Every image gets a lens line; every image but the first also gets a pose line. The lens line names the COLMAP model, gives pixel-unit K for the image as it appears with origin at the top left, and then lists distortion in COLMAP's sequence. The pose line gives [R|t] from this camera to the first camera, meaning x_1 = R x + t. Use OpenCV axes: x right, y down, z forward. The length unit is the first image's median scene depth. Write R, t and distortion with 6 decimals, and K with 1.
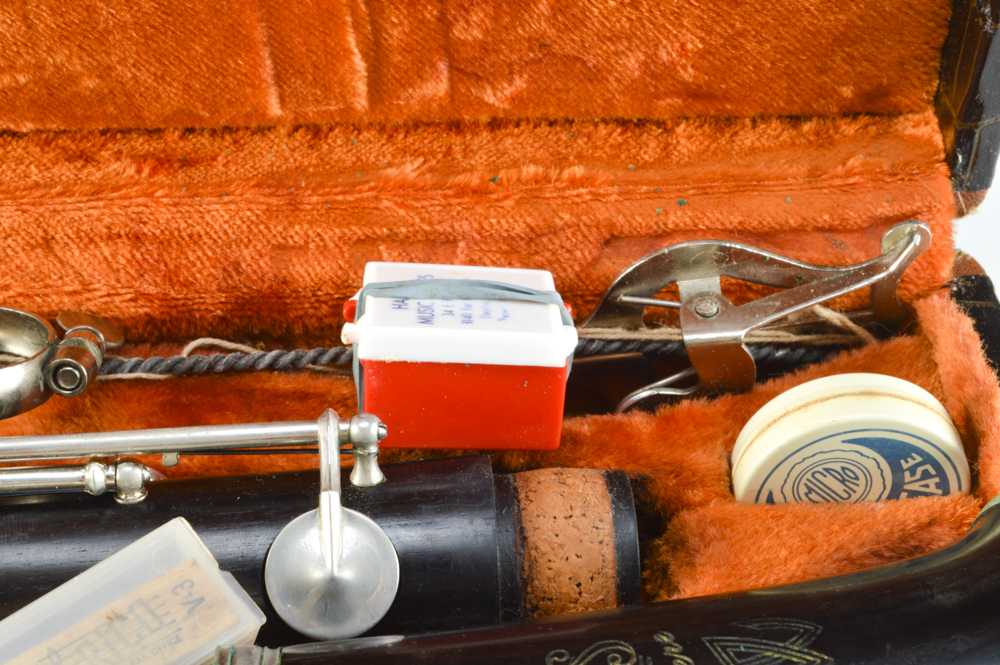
lens RADIAL K [[1808.5, 0, 500.0], [0, 1808.5, 332.5], [0, 0, 1]] dist [0.001366, 0.122629]
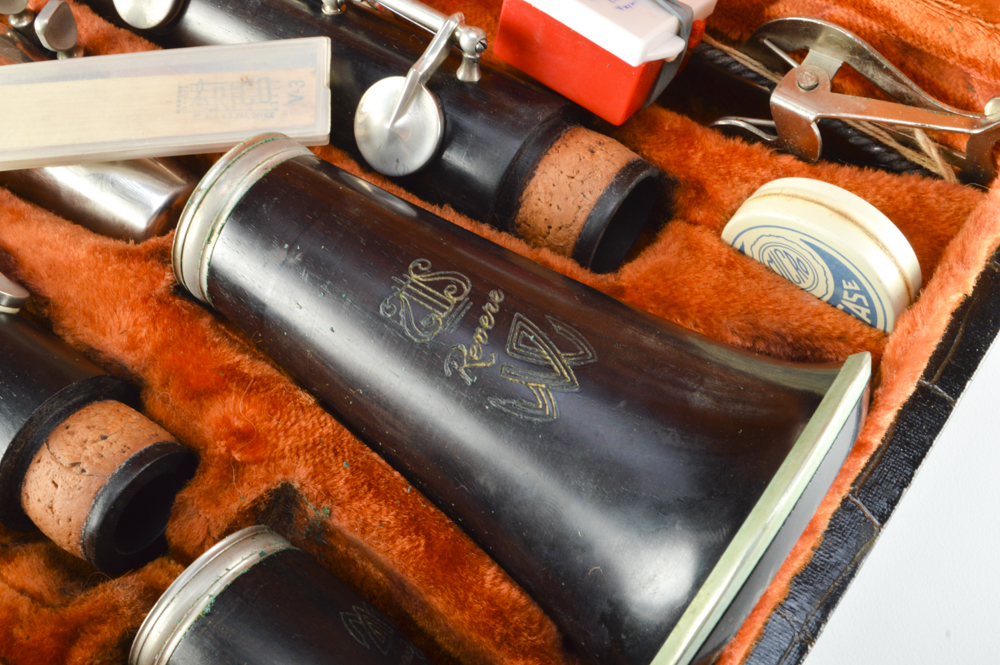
lens RADIAL K [[1101.1, 0, 500.0], [0, 1101.1, 332.5], [0, 0, 1]] dist [-0.078098, 0.002500]
pose [[0.763701, 0.545555, -0.345152, 0.311505], [-0.378049, 0.811324, 0.445907, -0.127289], [0.523297, -0.210055, 0.825855, 0.312044]]
